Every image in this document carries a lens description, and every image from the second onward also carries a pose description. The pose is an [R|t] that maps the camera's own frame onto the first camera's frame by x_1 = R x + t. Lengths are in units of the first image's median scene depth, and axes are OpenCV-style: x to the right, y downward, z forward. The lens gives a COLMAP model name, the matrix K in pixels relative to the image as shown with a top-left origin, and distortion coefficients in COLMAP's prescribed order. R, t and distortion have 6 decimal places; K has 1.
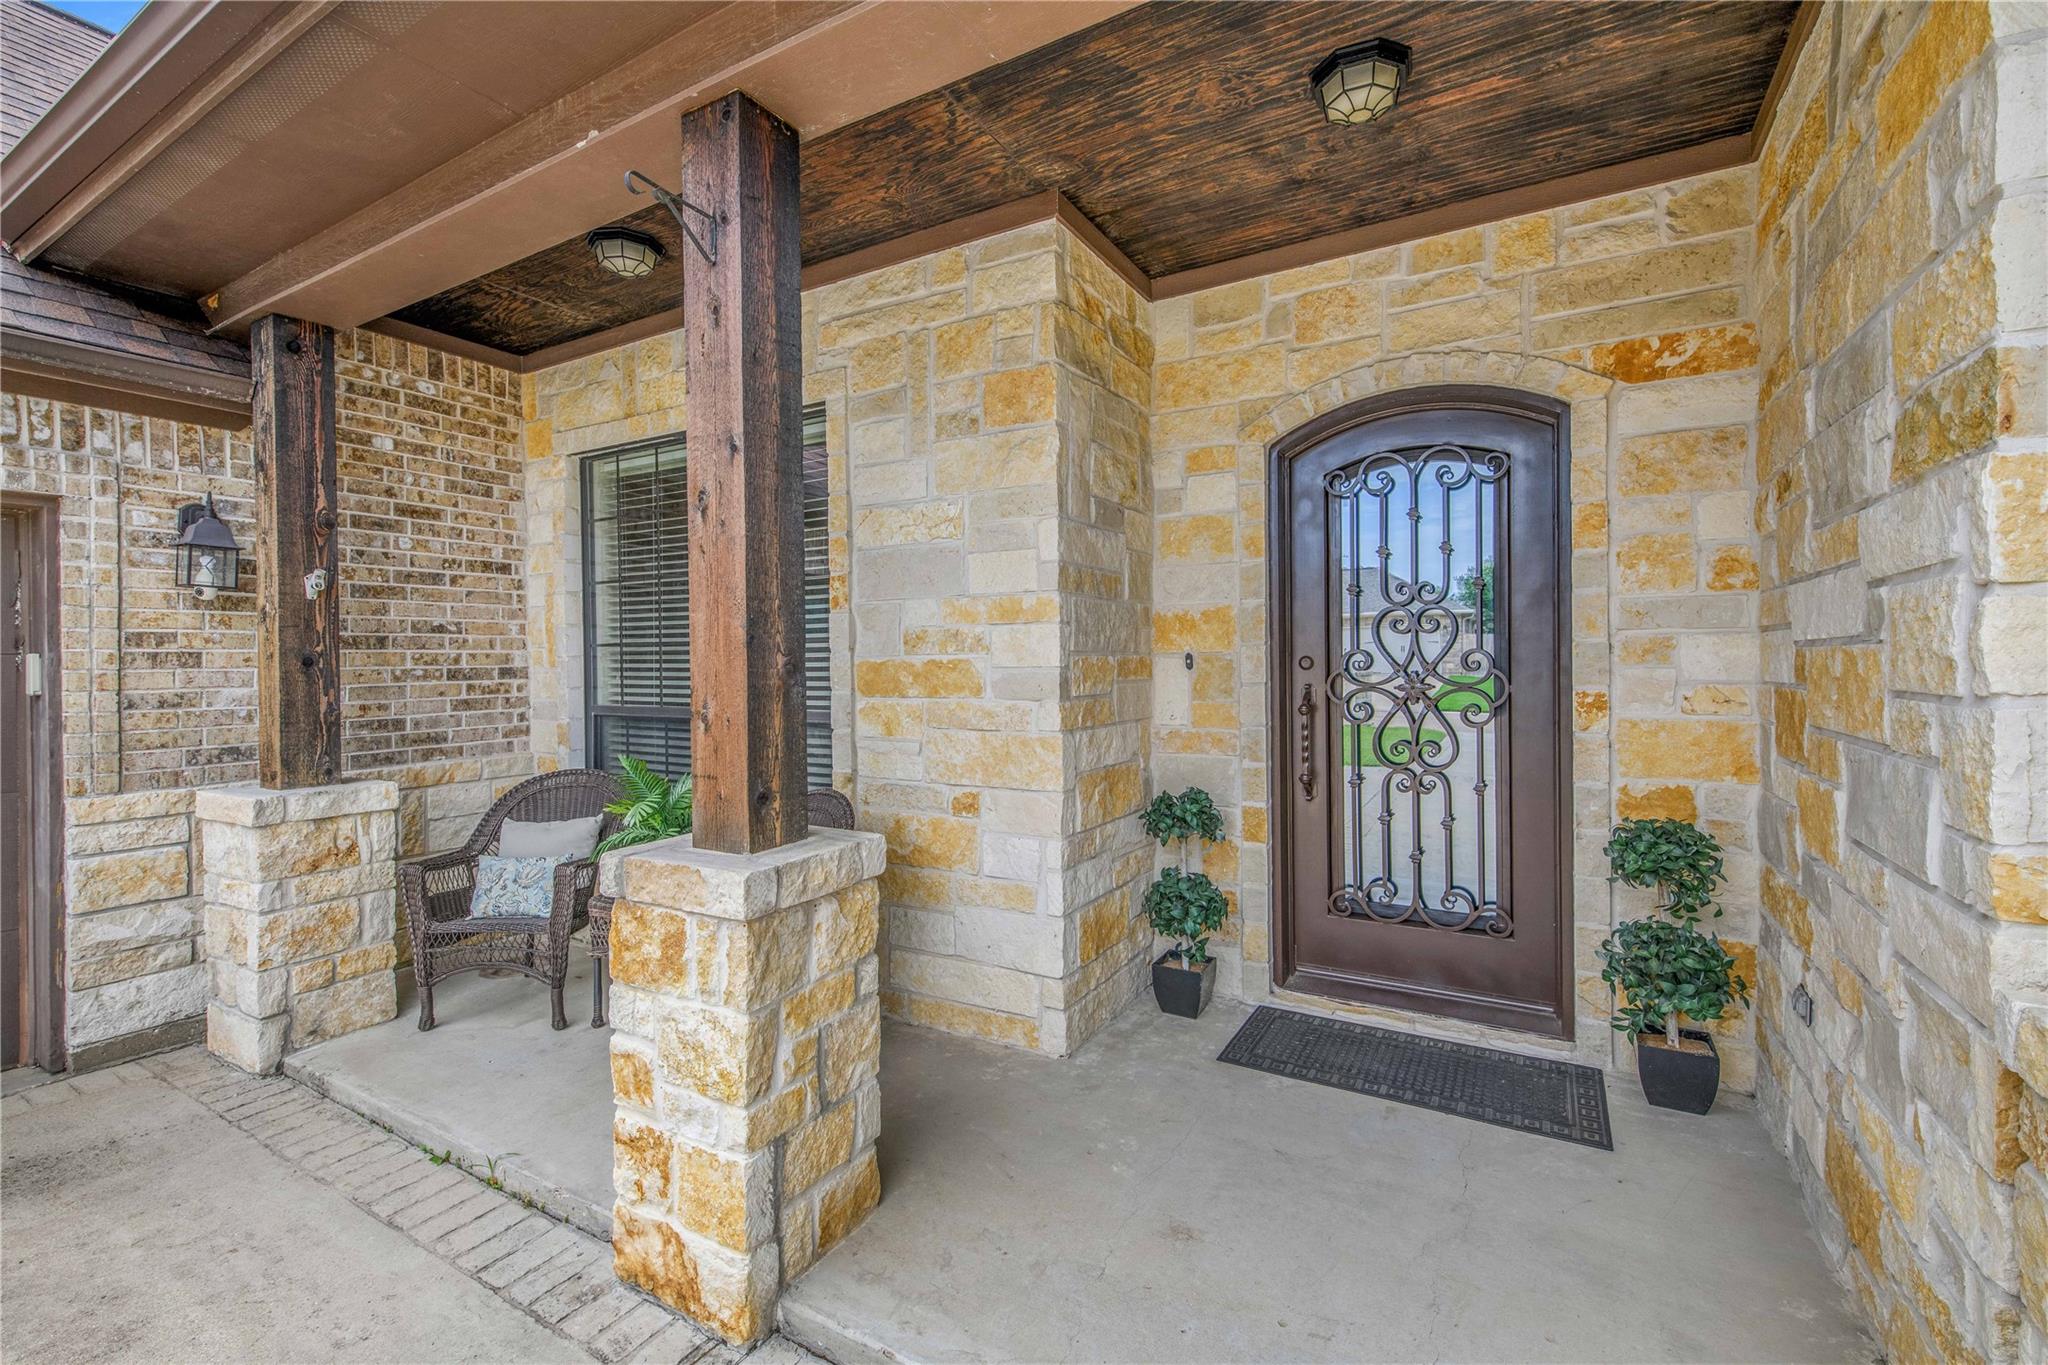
lens RADIAL K [[870.0, 0, 1031.4], [0, 870.0, 676.2], [0, 0, 1]] dist [0.021832, -0.010368]
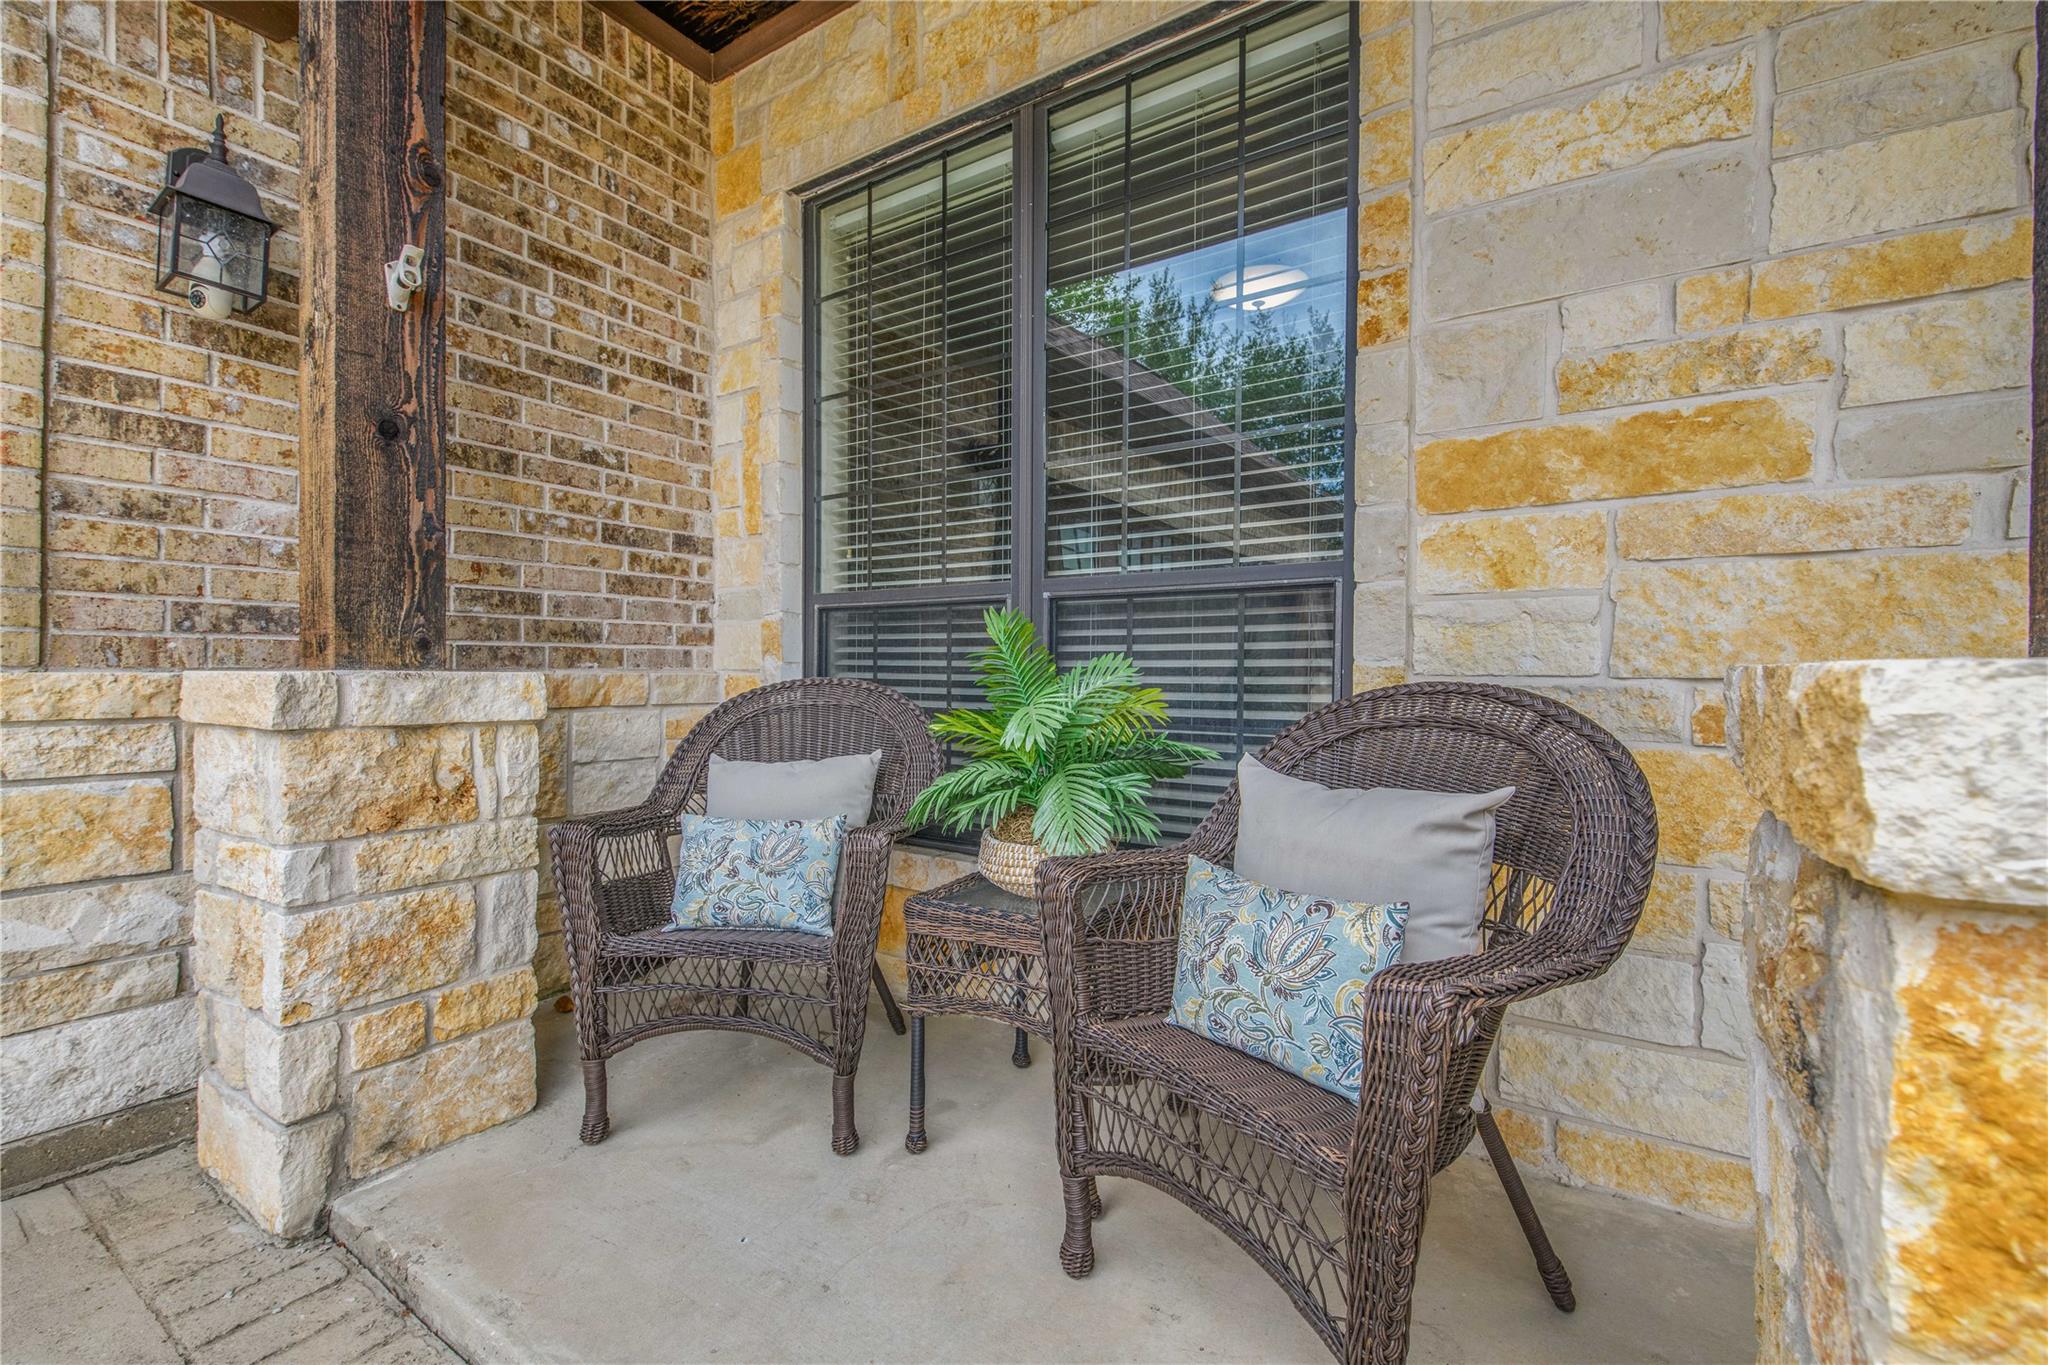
lens RADIAL K [[872.4, 0, 1030.8], [0, 872.4, 684.5], [0, 0, 1]] dist [0.018580, -0.009796]
pose [[0.997951, 0.014409, -0.062341, -0.399745], [-0.014516, 0.999894, -0.001274, 0.127797], [0.062316, 0.002177, 0.998054, 0.492781]]
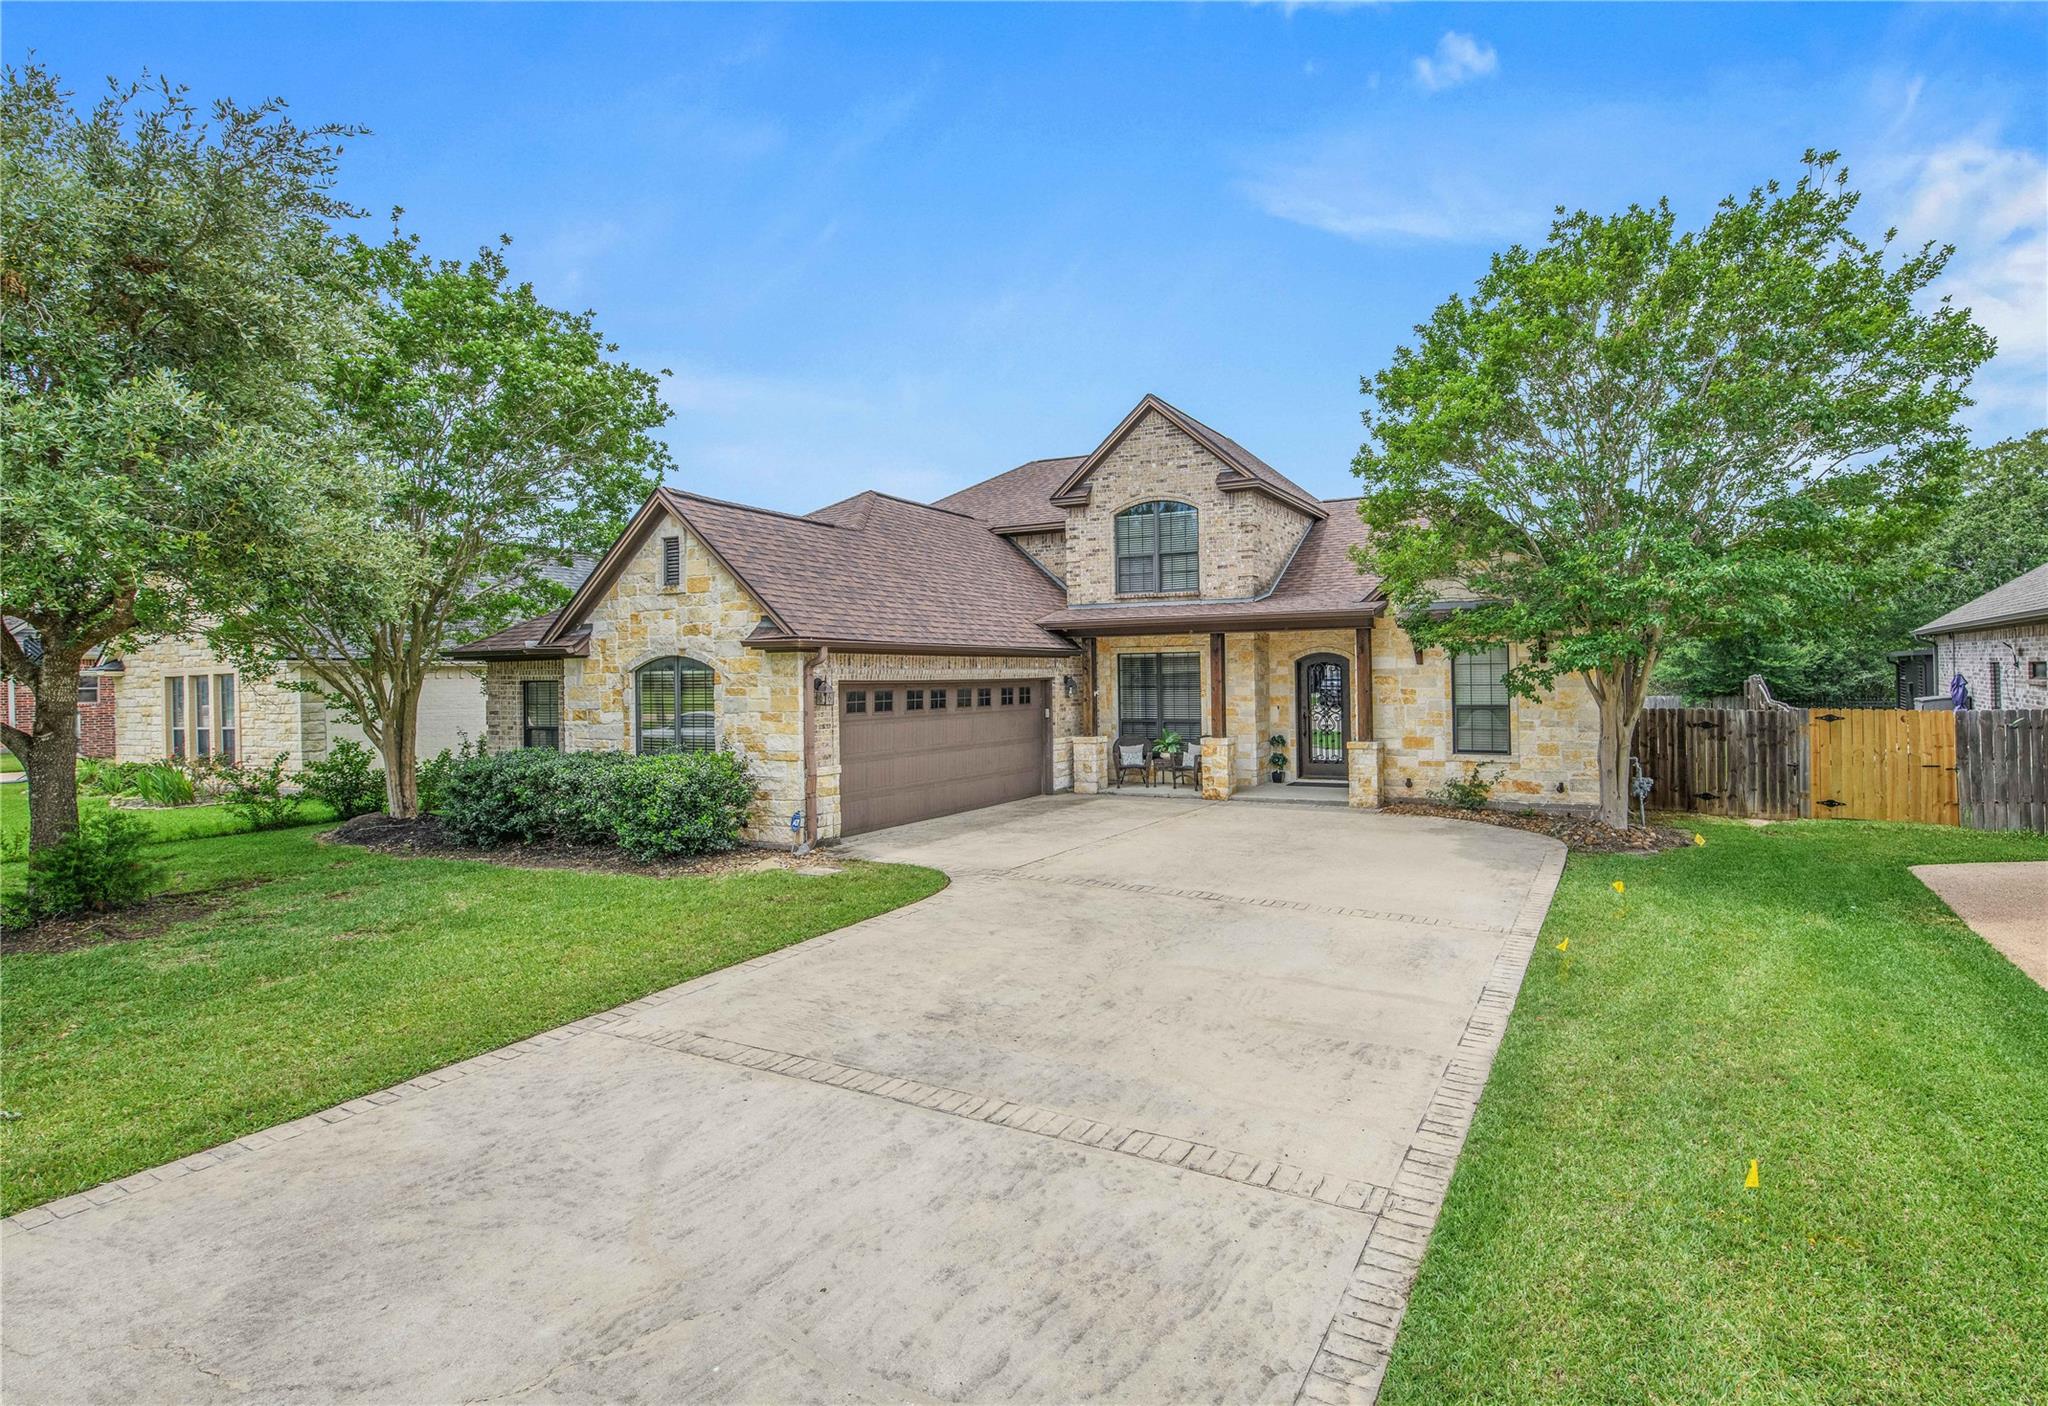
lens RADIAL K [[1054.9, 0, 1024.0], [0, 1054.9, 703.0], [0, 0, 1]] dist [-0.000323, -0.000018]
pose [[0.999863, -0.011406, 0.012005, -1.241918], [0.011373, 0.999931, 0.002803, -0.073708], [-0.012036, -0.002667, 0.999924, -4.597719]]
